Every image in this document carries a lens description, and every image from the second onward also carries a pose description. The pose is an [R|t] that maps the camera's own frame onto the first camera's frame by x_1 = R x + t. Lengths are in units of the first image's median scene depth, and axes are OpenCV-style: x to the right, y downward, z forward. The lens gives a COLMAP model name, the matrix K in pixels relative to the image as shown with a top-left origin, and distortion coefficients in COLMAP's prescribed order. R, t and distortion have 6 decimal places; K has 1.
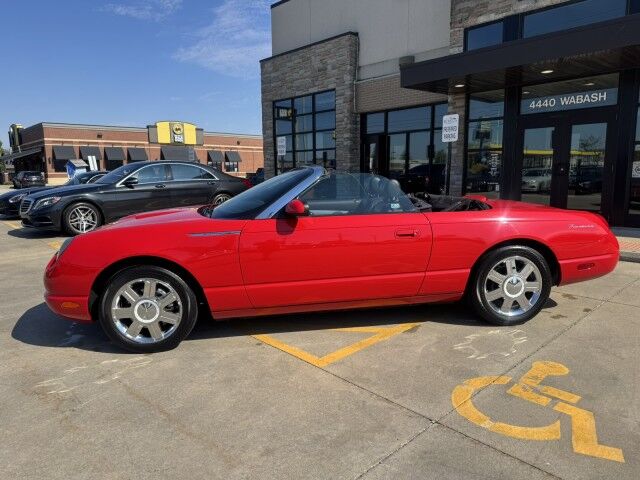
lens RADIAL K [[452.1, 0, 318.3], [0, 452.1, 251.1], [0, 0, 1]] dist [0.017432, -0.025642]
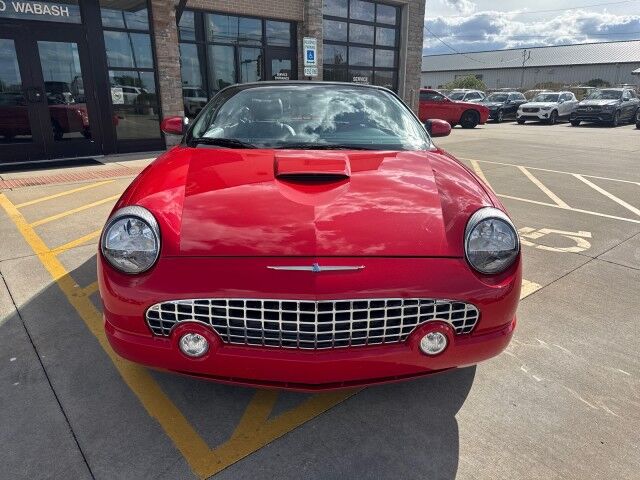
lens RADIAL K [[452.1, 0, 319.6], [0, 452.1, 239.1], [0, 0, 1]] dist [0.017432, -0.025642]
pose [[0.046064, -0.291222, 0.955546, -0.244700], [0.160845, 0.946242, 0.280632, -0.055748], [-0.985904, 0.140768, 0.090430, 0.328457]]
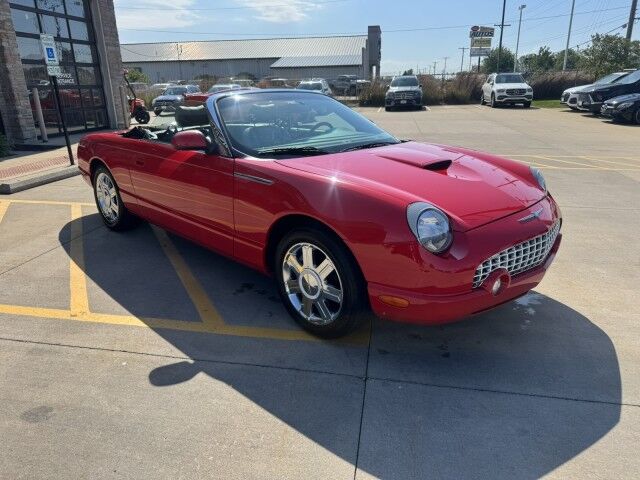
lens RADIAL K [[452.1, 0, 317.1], [0, 452.1, 240.0], [0, 0, 1]] dist [0.017432, -0.025642]
pose [[-0.639862, -0.223549, 0.735257, -0.215864], [0.156734, 0.898684, 0.409636, -0.098617], [-0.752337, 0.377350, -0.539996, 0.525042]]
